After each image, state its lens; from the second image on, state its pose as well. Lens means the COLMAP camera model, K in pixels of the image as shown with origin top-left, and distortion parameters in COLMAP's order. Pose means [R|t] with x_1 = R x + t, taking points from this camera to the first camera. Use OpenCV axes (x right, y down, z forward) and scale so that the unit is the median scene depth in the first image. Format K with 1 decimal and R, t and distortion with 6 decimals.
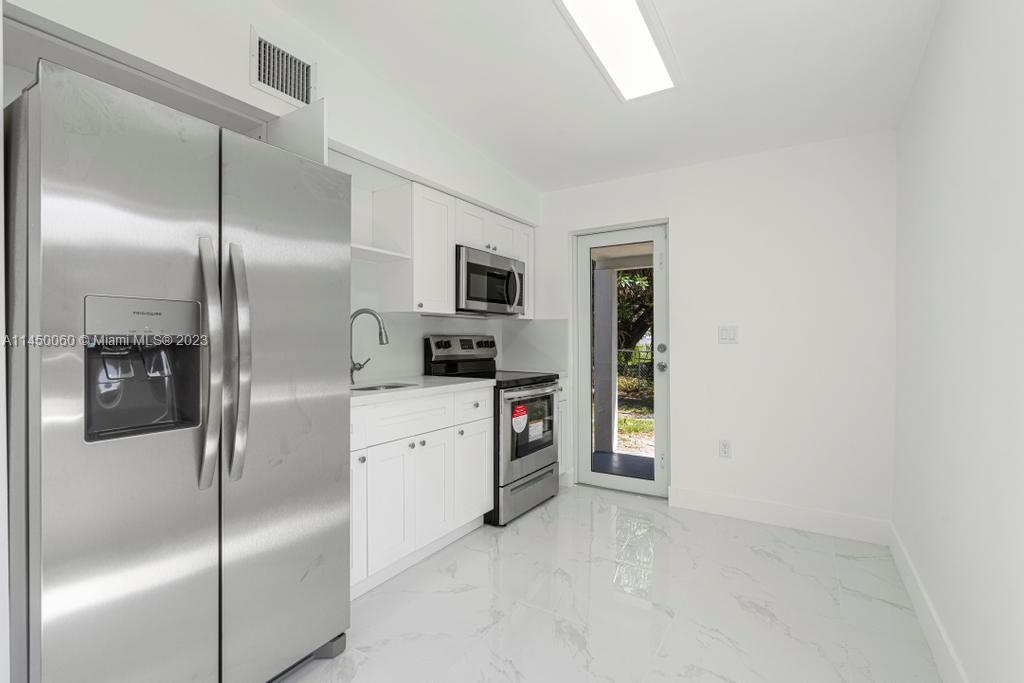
lens RADIAL K [[470.1, 0, 512.1], [0, 470.1, 342.2], [0, 0, 1]] dist [-0.013461, 0.001920]
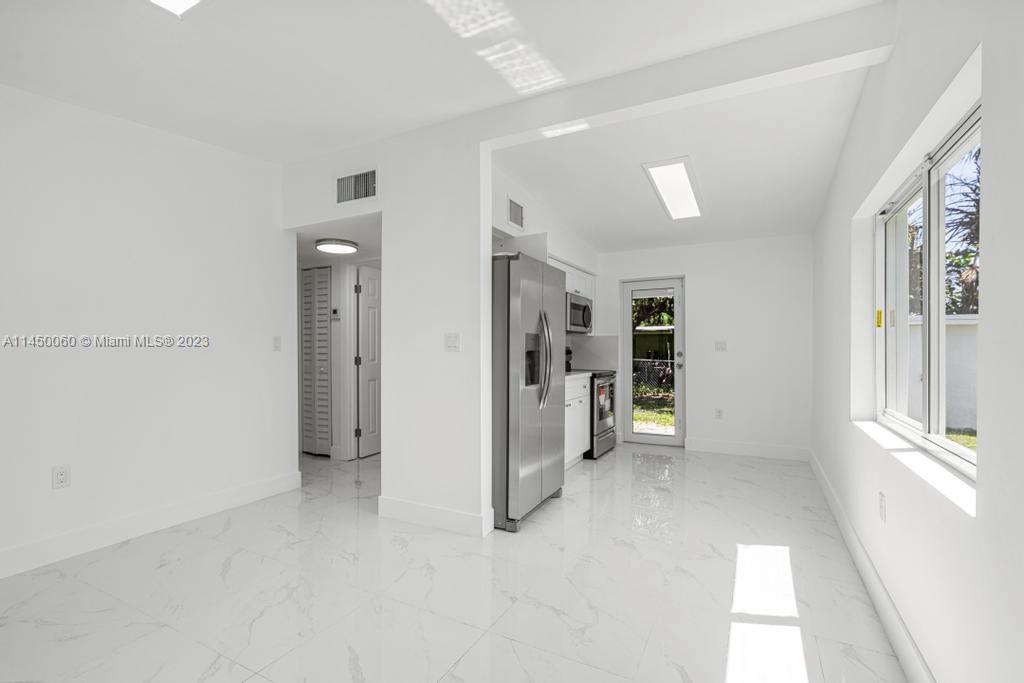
lens RADIAL K [[470.1, 0, 514.4], [0, 470.1, 352.0], [0, 0, 1]] dist [-0.013461, 0.001920]
pose [[0.996507, -0.001441, 0.083502, -0.431025], [0.001319, 0.999998, 0.001516, 0.001469], [-0.083504, -0.001400, 0.996506, -0.635332]]
